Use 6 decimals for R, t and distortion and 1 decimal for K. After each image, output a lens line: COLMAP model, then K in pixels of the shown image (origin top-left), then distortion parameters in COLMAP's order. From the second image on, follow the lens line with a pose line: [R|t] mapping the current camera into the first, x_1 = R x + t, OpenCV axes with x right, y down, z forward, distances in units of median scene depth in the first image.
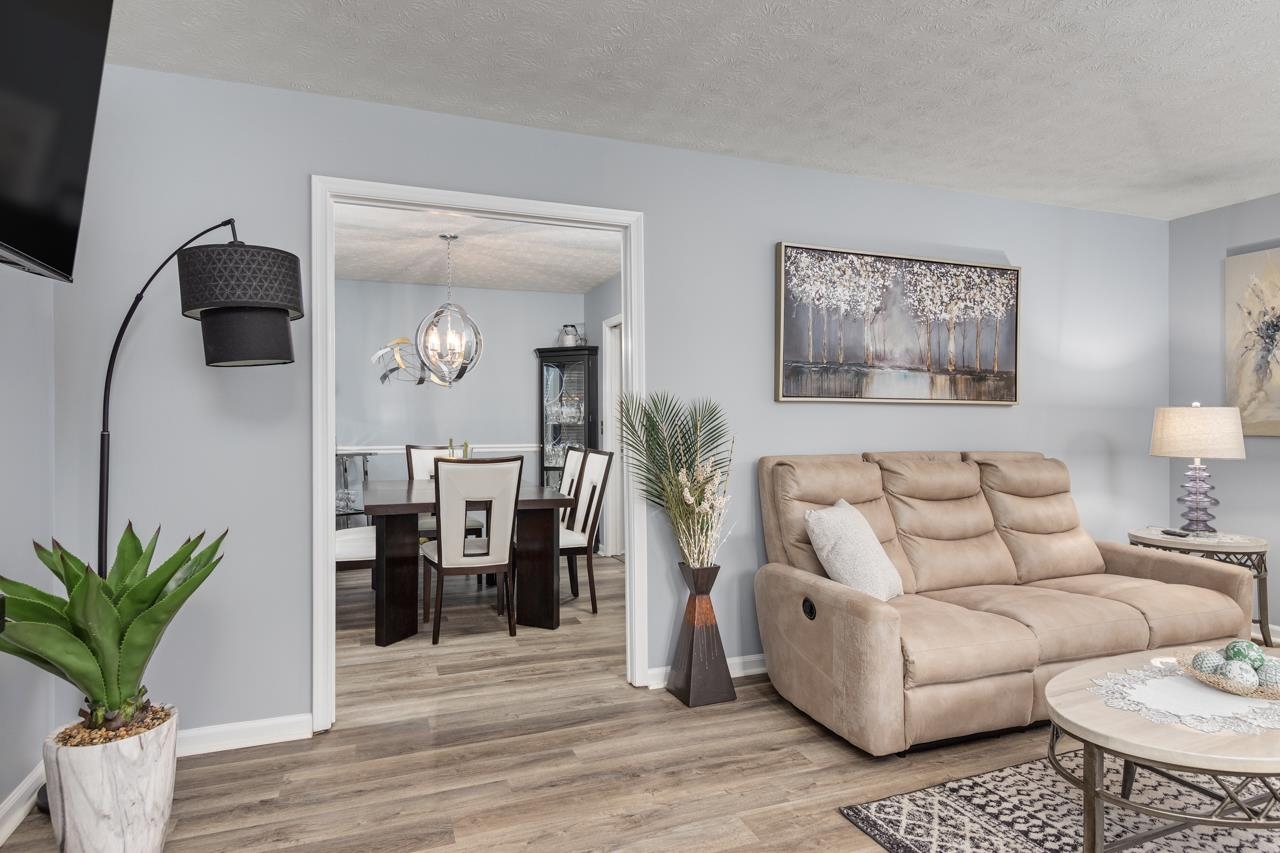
lens RADIAL K [[705.5, 0, 636.3], [0, 705.5, 420.7], [0, 0, 1]] dist [0.010000, -0.003098]
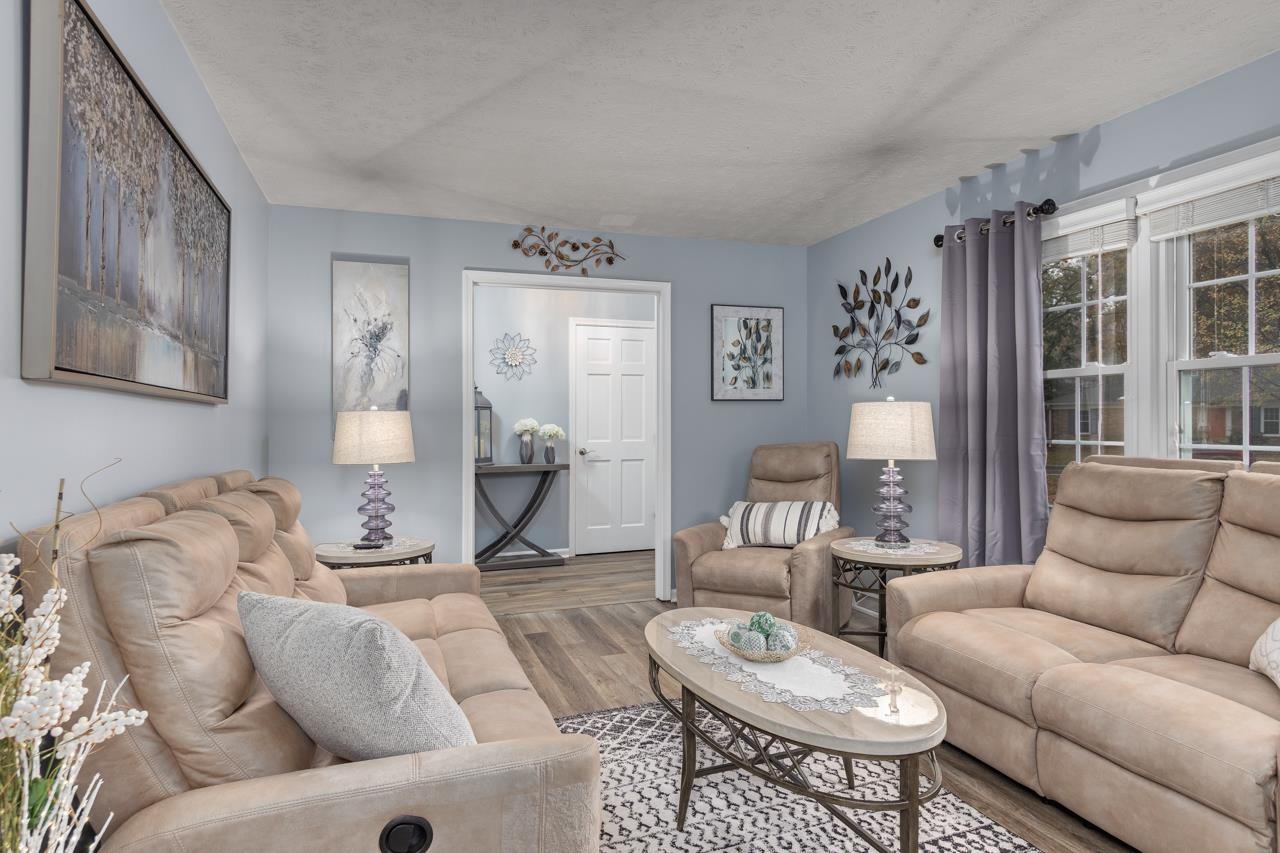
lens RADIAL K [[705.5, 0, 624.7], [0, 705.5, 424.7], [0, 0, 1]] dist [0.010000, -0.003098]
pose [[0.030132, -0.001022, 0.999545, -0.164620], [-0.009763, 0.999951, 0.001317, -0.005848], [-0.999498, -0.009799, 0.030120, 0.645525]]
